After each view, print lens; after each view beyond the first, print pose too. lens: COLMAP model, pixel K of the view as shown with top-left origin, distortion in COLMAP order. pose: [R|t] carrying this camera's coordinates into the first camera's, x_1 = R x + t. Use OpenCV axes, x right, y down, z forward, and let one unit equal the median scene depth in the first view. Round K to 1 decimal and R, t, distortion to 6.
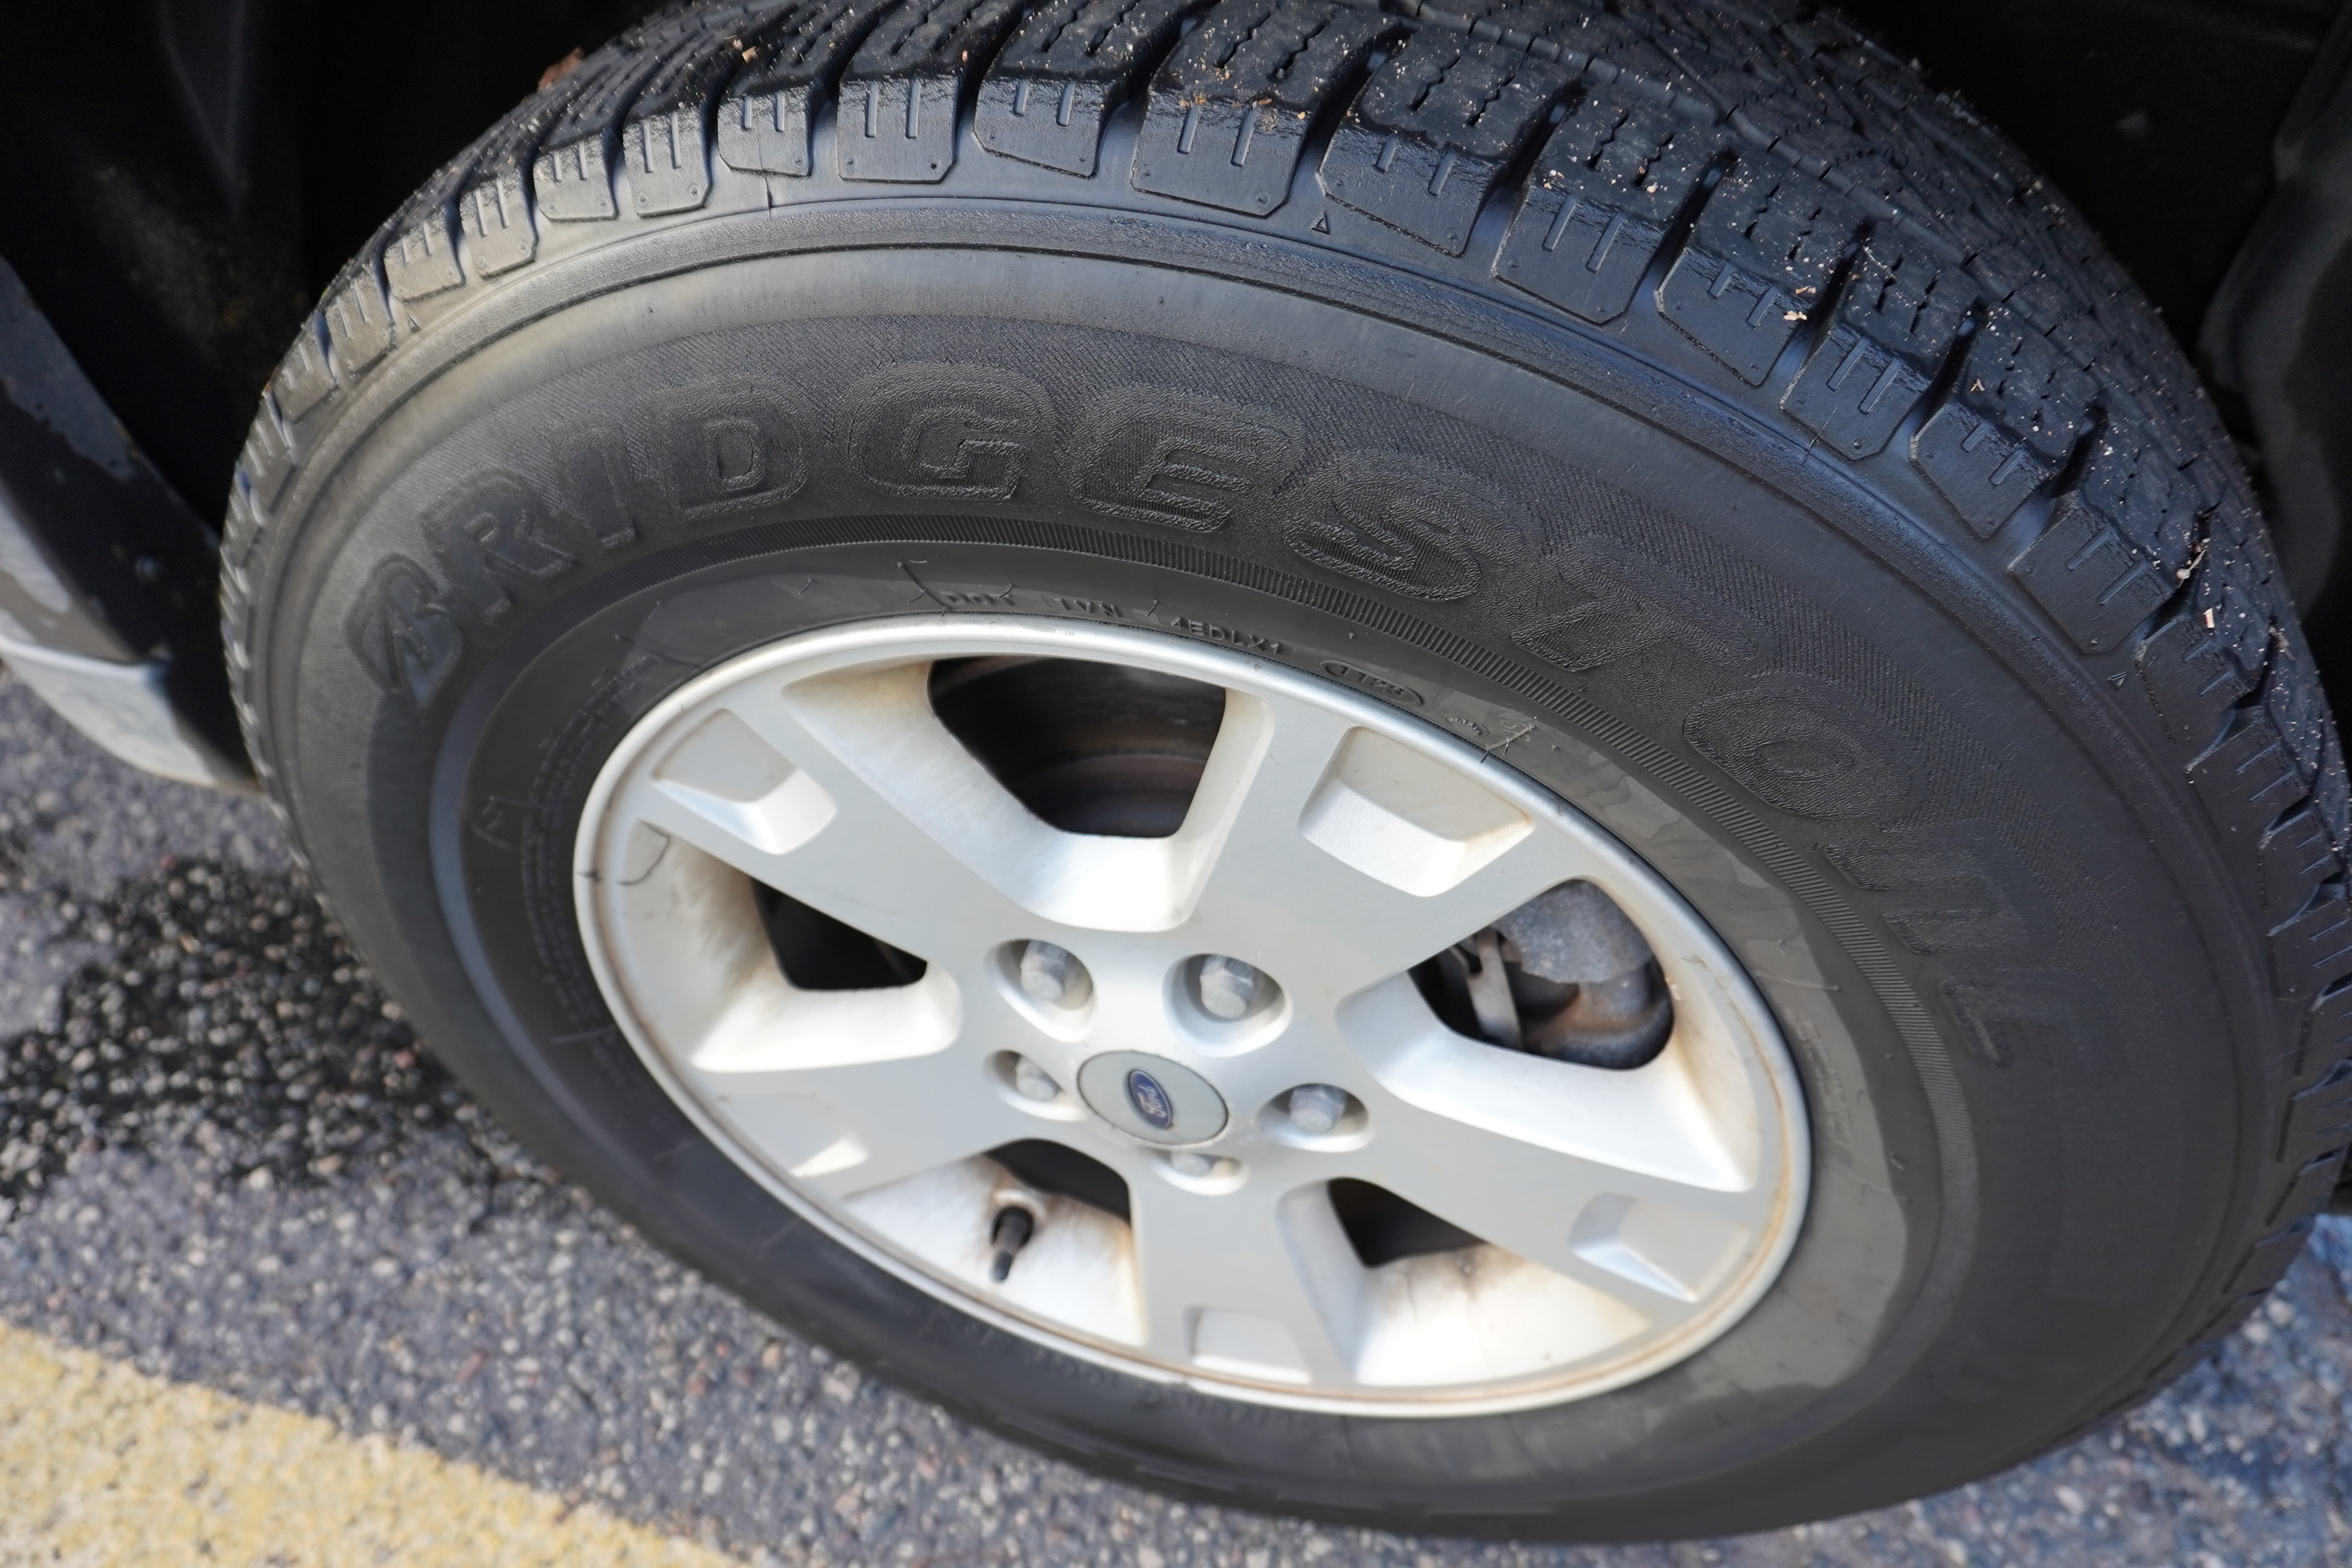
lens RADIAL K [[1609.0, 0, 1175.0], [0, 1609.0, 798.8], [0, 0, 1]] dist [-0.038875, 0.031977]
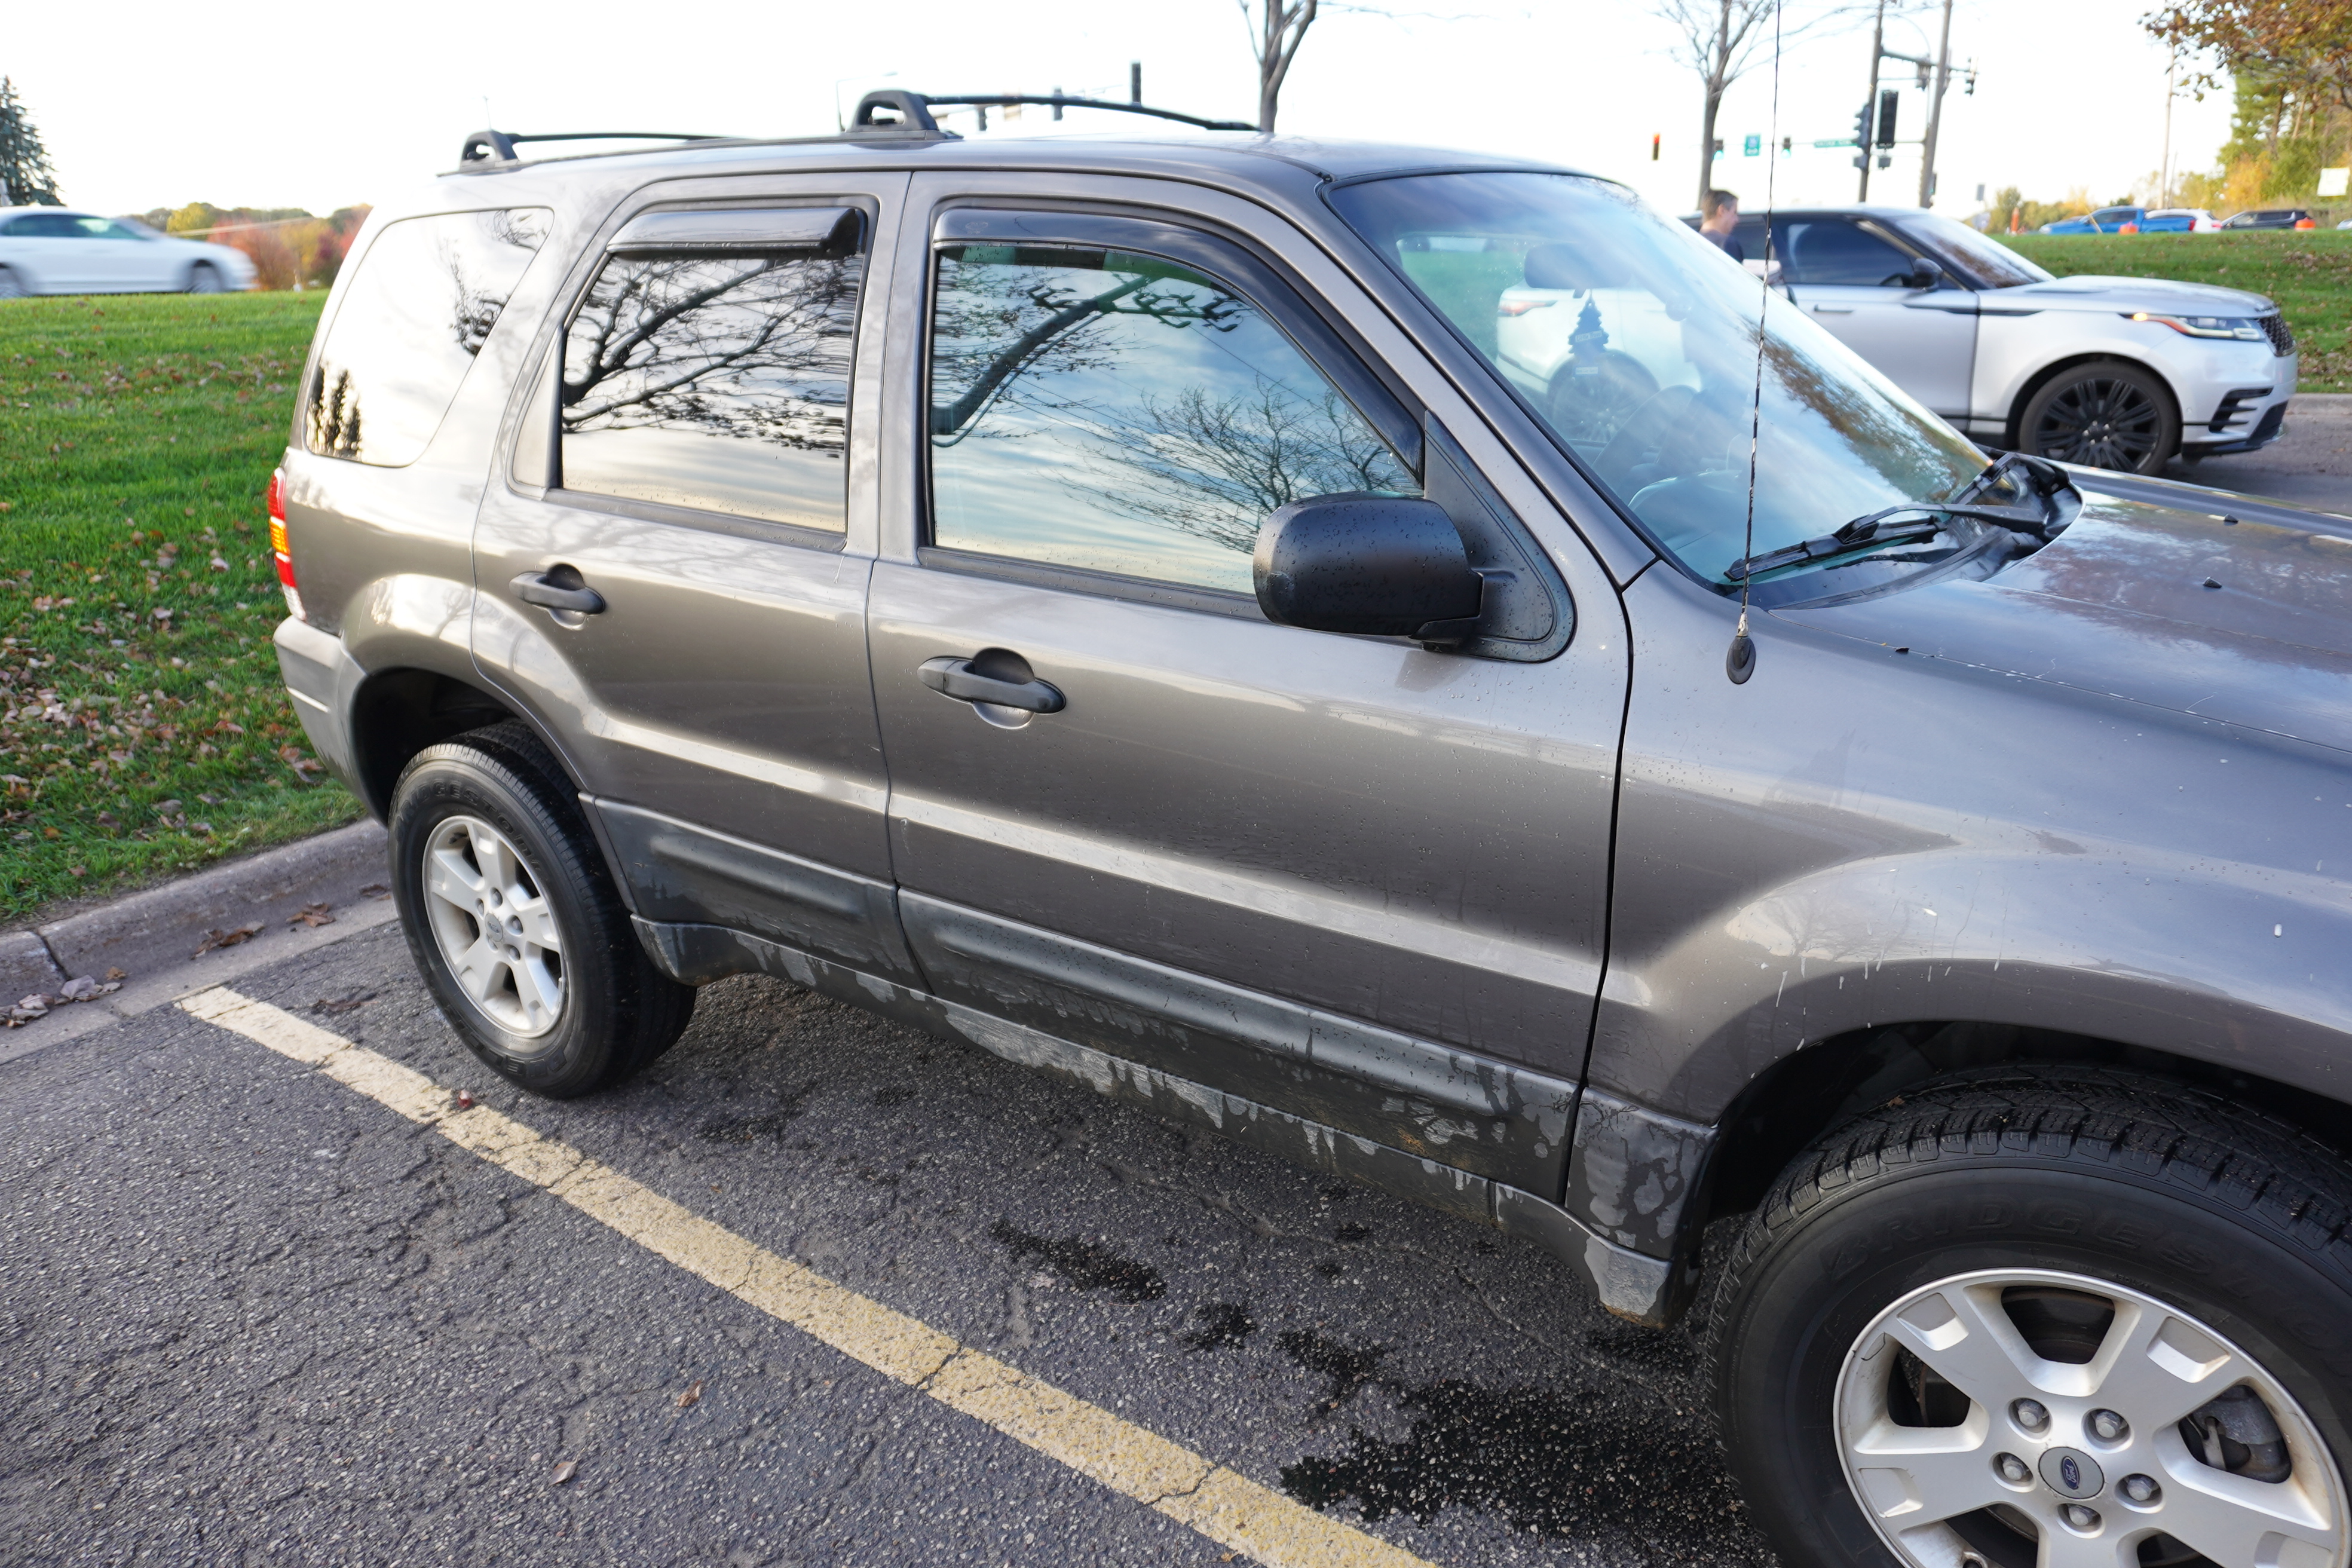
lens RADIAL K [[1609.0, 0, 1175.0], [0, 1609.0, 798.8], [0, 0, 1]] dist [-0.038875, 0.031977]
pose [[0.942424, 0.056111, -0.329680, -0.669580], [-0.206324, 0.873396, -0.441146, 0.747022], [0.263188, 0.483768, 0.834686, -2.371033]]
